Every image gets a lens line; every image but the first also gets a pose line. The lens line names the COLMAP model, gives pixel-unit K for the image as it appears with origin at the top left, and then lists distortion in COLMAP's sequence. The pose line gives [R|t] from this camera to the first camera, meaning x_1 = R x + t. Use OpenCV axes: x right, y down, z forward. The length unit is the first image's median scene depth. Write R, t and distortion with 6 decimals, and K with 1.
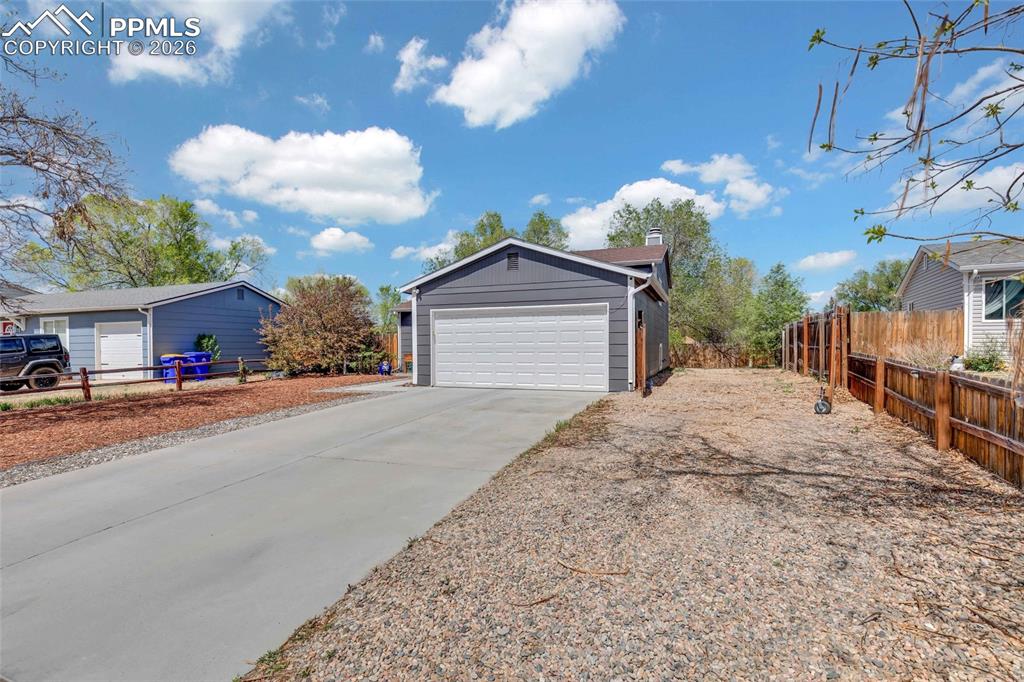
lens RADIAL K [[464.9, 0, 517.4], [0, 464.9, 351.5], [0, 0, 1]] dist [0.019249, -0.000067]
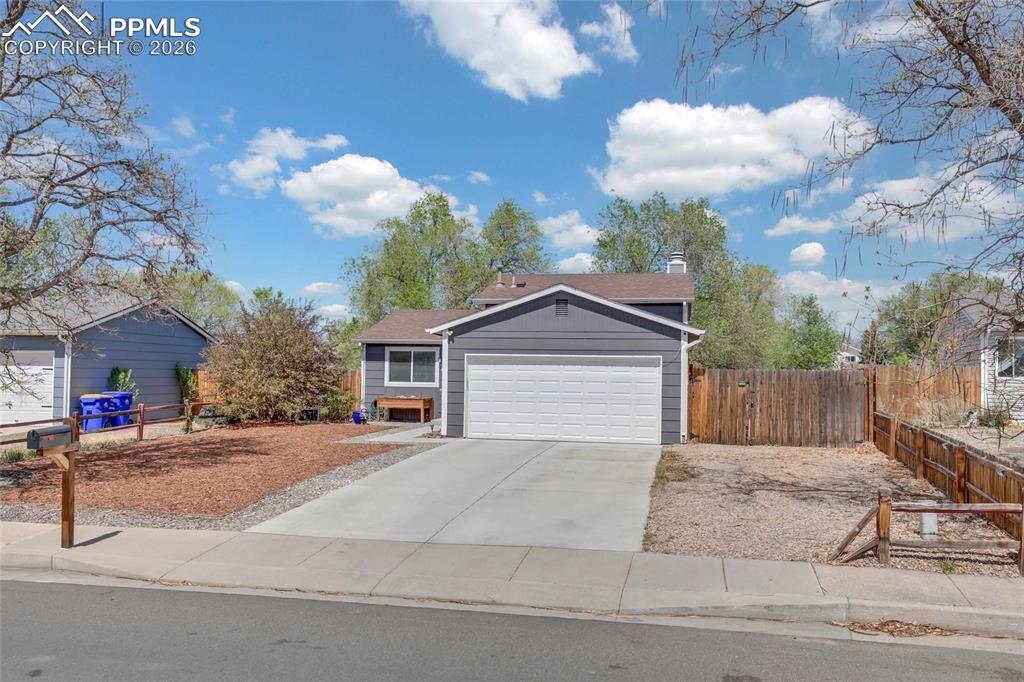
lens RADIAL K [[790.5, 0, 512.0], [0, 790.5, 341.0], [0, 0, 1]] dist [-0.004247, 0.001723]
pose [[0.987465, 0.027875, 0.155359, -0.338374], [-0.019449, 0.998269, -0.055496, -0.030408], [-0.156637, 0.051779, 0.986298, -0.554293]]
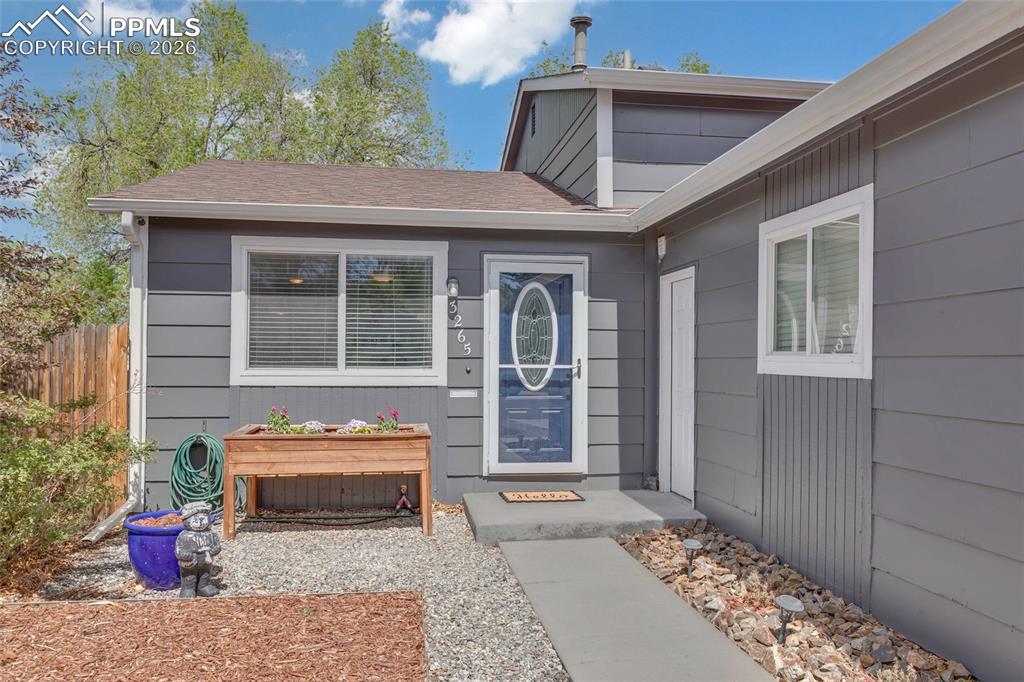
lens RADIAL K [[783.3, 0, 512.0], [0, 783.3, 341.0], [0, 0, 1]] dist [0.006225, 0.001589]
pose [[0.862557, 0.025490, 0.505318, -0.451281], [-0.006736, 0.999220, -0.038905, -0.031310], [-0.505915, 0.030154, 0.862056, 0.990336]]
